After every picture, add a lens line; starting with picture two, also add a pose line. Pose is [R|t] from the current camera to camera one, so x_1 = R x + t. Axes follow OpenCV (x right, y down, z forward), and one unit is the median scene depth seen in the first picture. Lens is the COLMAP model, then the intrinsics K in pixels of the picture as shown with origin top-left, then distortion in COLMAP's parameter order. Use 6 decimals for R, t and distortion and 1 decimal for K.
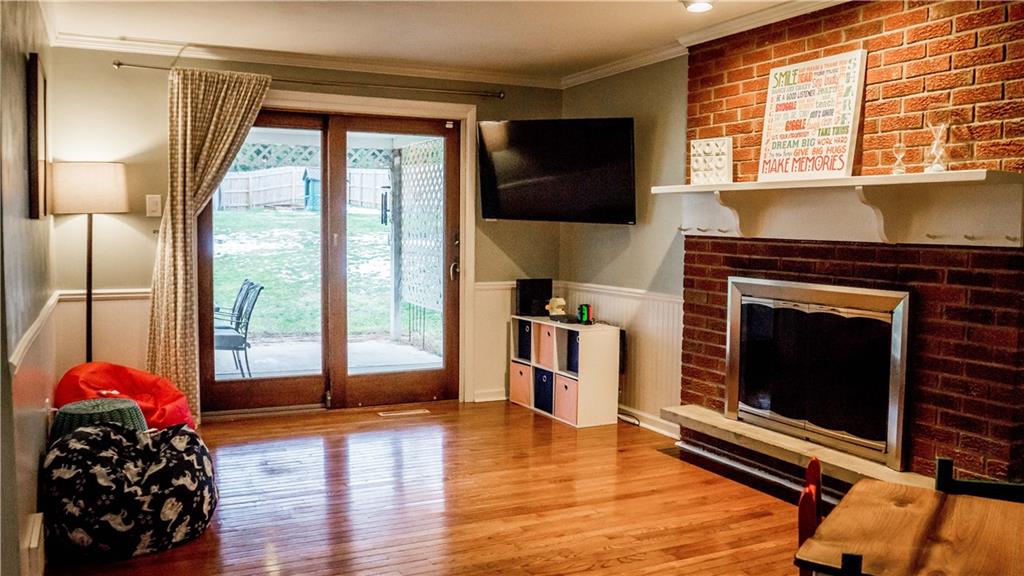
lens RADIAL K [[833.9, 0, 512.0], [0, 833.9, 288.0], [0, 0, 1]] dist [-0.124814, 0.097560]
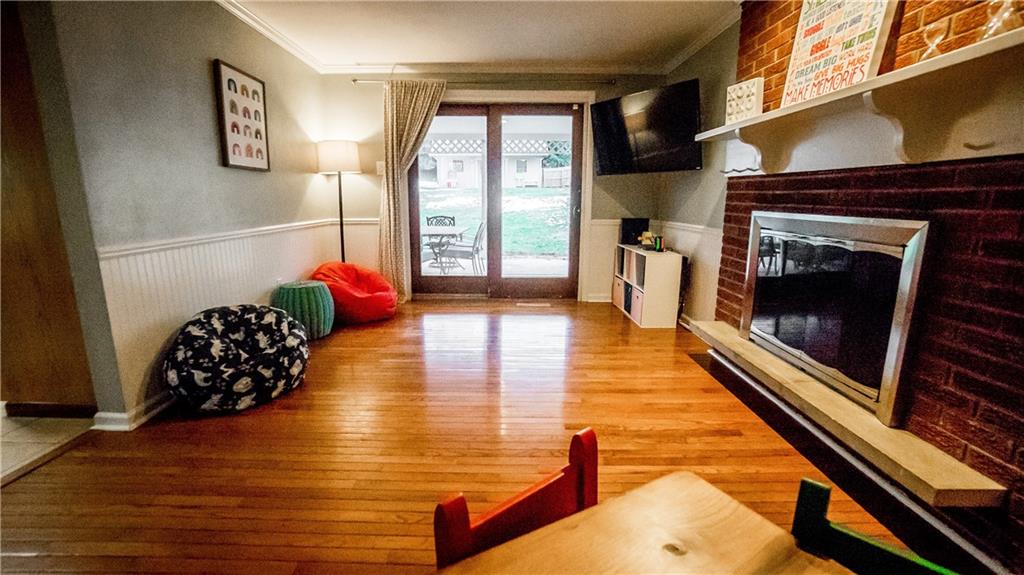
lens RADIAL K [[443.4, 0, 509.7], [0, 443.4, 291.0], [0, 0, 1]] dist [-0.065878, 0.022399]
pose [[0.894364, 0.083269, -0.439522, 0.233731], [-0.025785, 0.990485, 0.135180, 0.021292], [0.446597, -0.109567, 0.888001, 0.327518]]
